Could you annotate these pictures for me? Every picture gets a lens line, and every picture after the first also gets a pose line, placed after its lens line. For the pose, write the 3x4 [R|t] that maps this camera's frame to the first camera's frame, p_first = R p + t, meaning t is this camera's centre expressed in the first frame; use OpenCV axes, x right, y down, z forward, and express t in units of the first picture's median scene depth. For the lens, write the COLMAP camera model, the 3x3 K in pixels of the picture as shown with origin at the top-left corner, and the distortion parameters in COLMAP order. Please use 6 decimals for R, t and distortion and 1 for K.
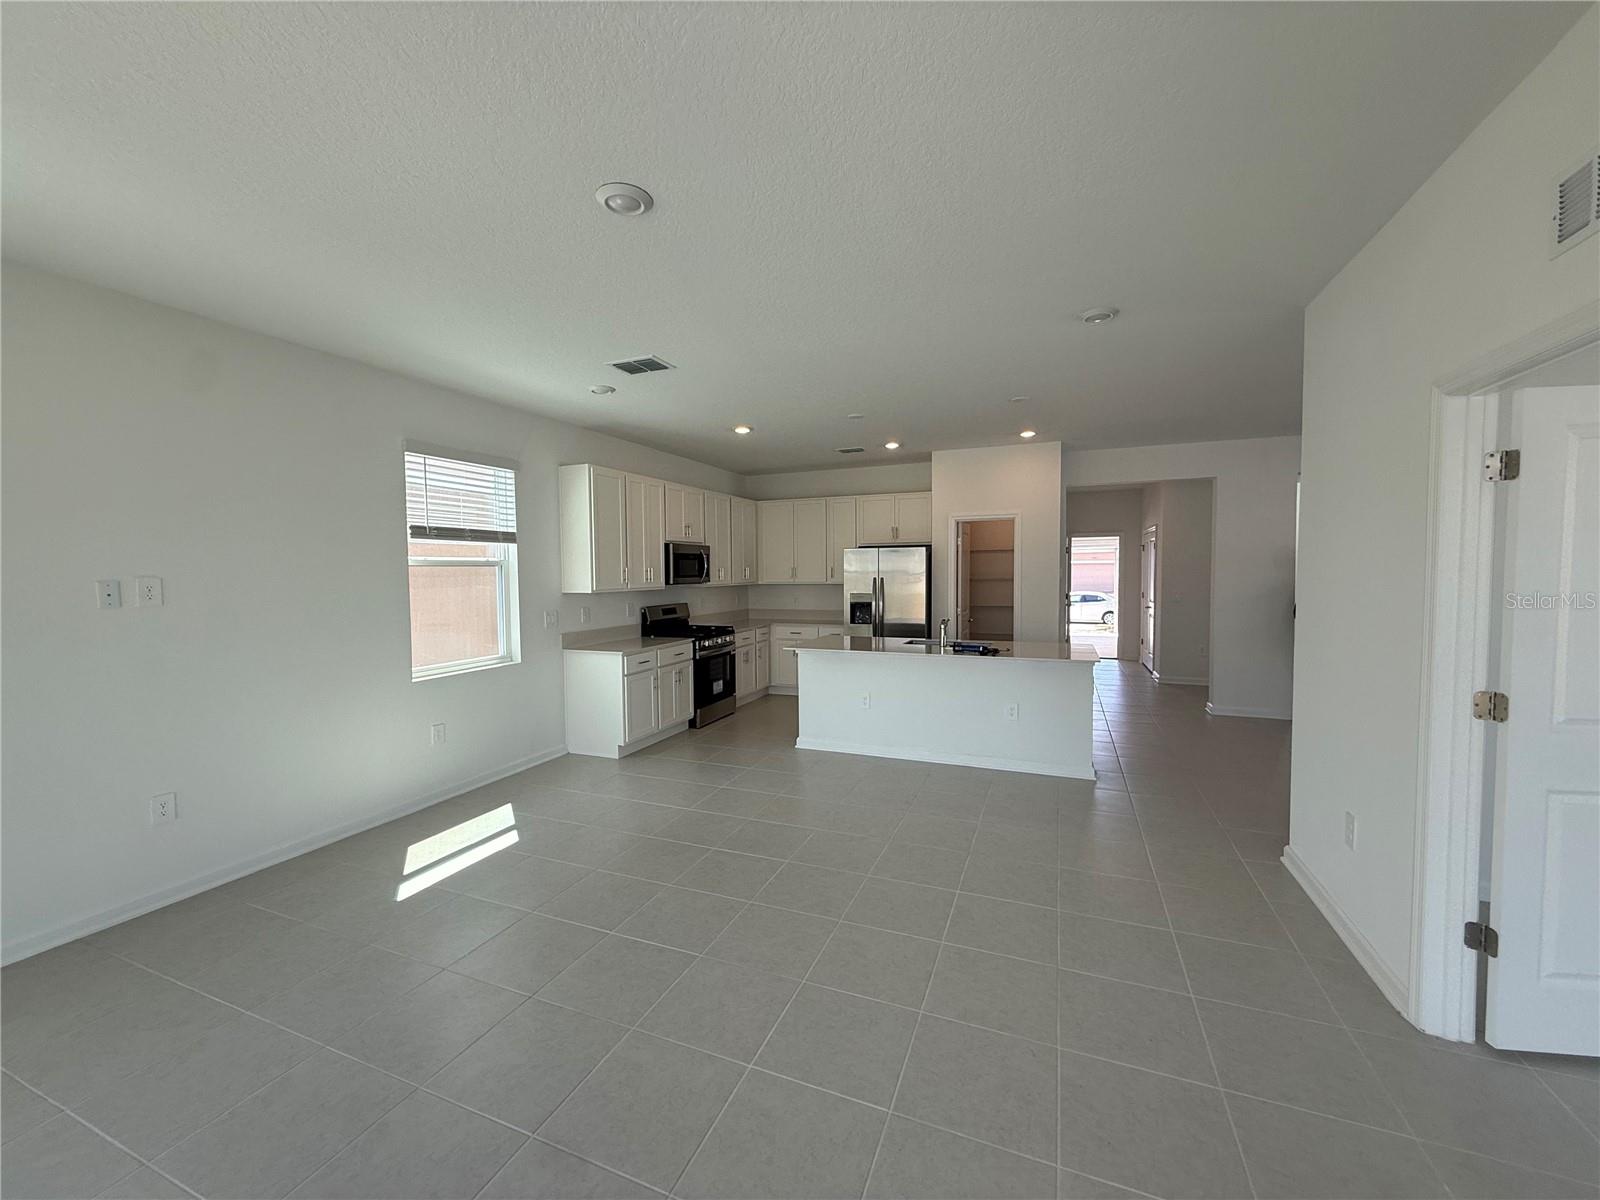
lens RADIAL K [[634.9, 0, 795.7], [0, 634.9, 599.6], [0, 0, 1]] dist [0.000128, 0.000103]
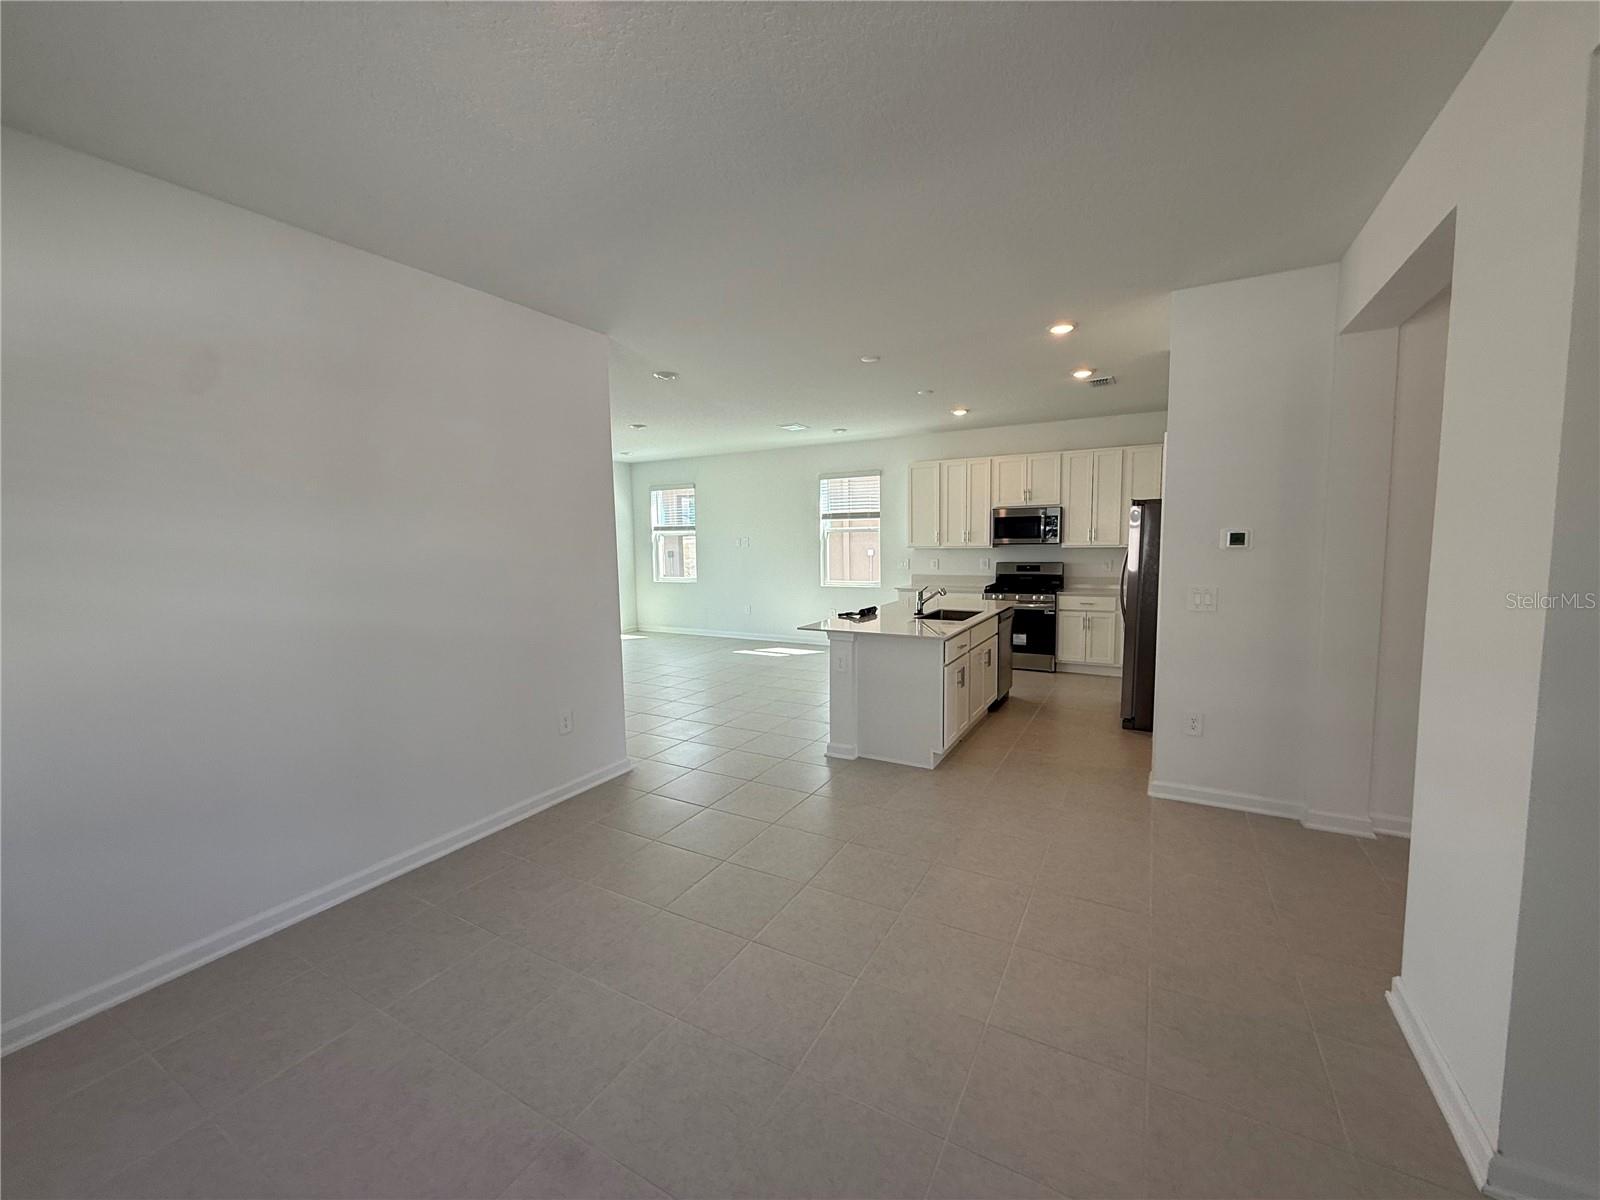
lens RADIAL K [[634.9, 0, 795.7], [0, 634.9, 599.6], [0, 0, 1]] dist [0.000128, 0.000103]
pose [[-0.127618, 0.109977, -0.985707, 1.099370], [-0.025866, 0.993126, 0.114154, -0.049960], [0.991486, 0.040064, -0.123897, 0.835915]]
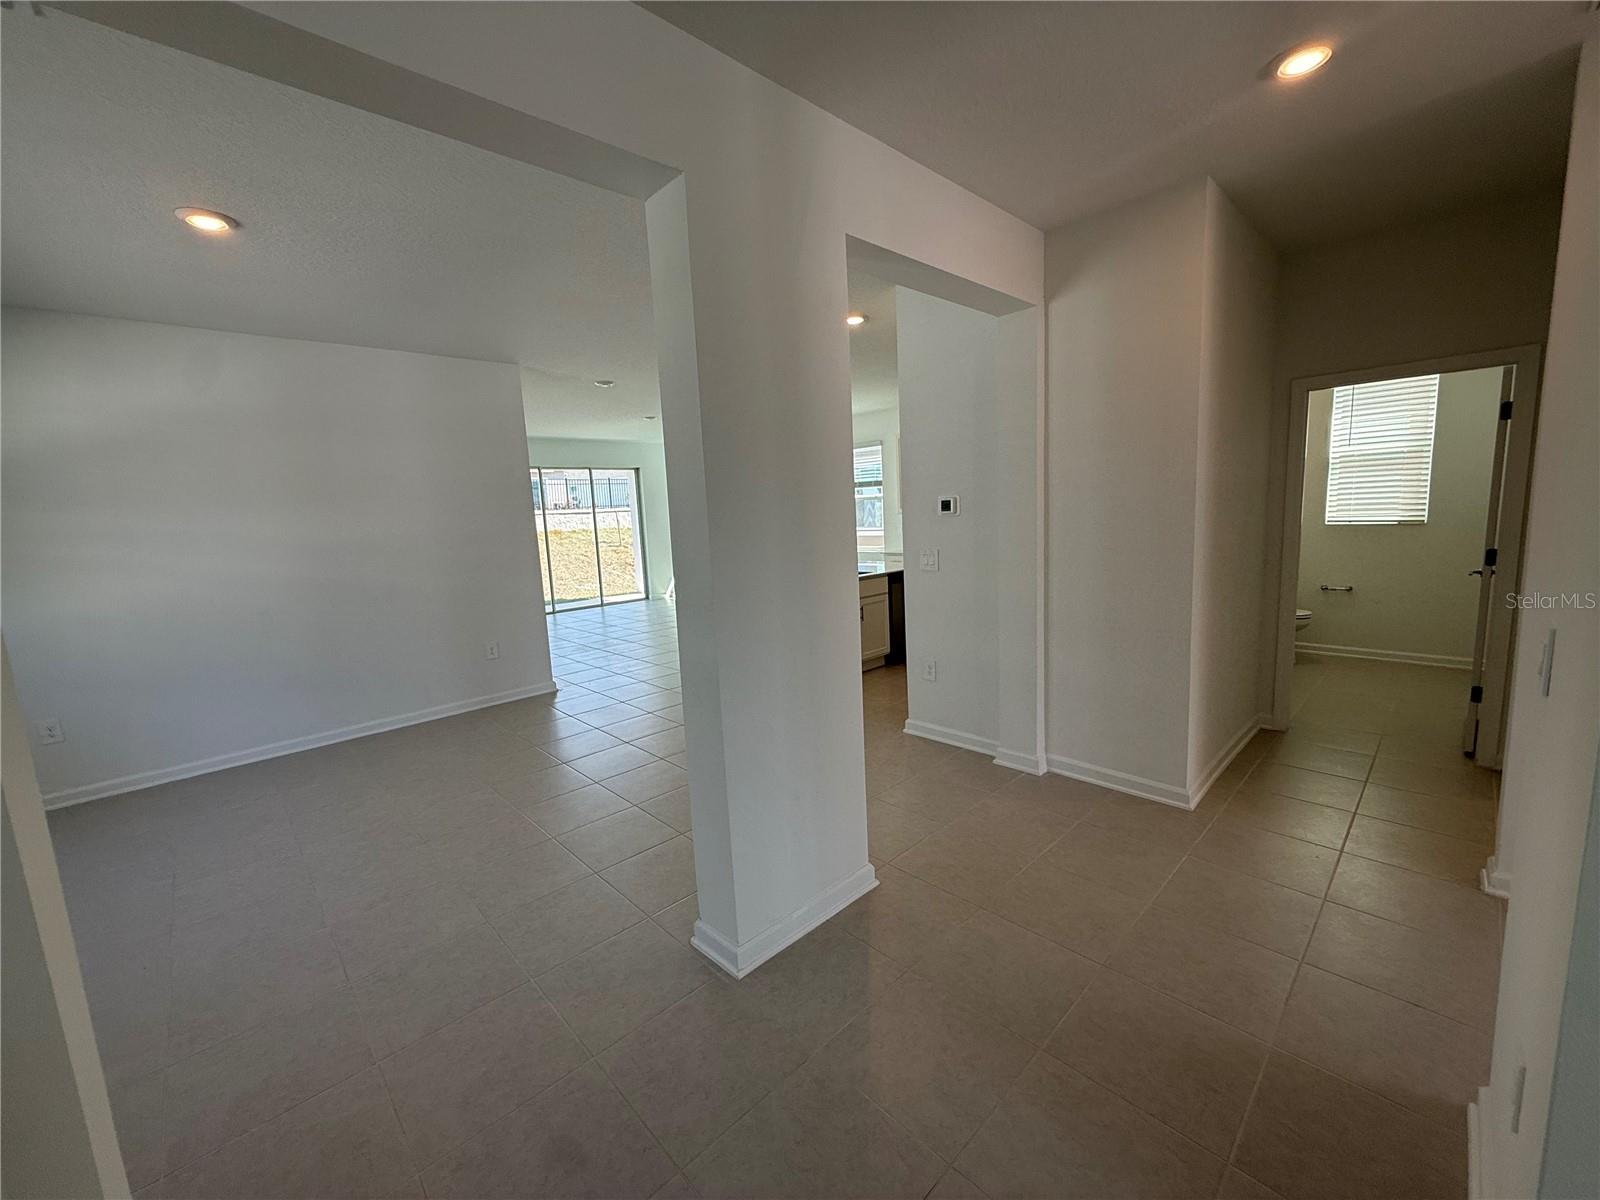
lens RADIAL K [[634.9, 0, 795.7], [0, 634.9, 599.6], [0, 0, 1]] dist [0.000128, 0.000103]
pose [[-0.407388, 0.158900, -0.899325, 1.131766], [0.011642, 0.985570, 0.168865, -0.065796], [0.913181, 0.058324, -0.403360, 1.281566]]
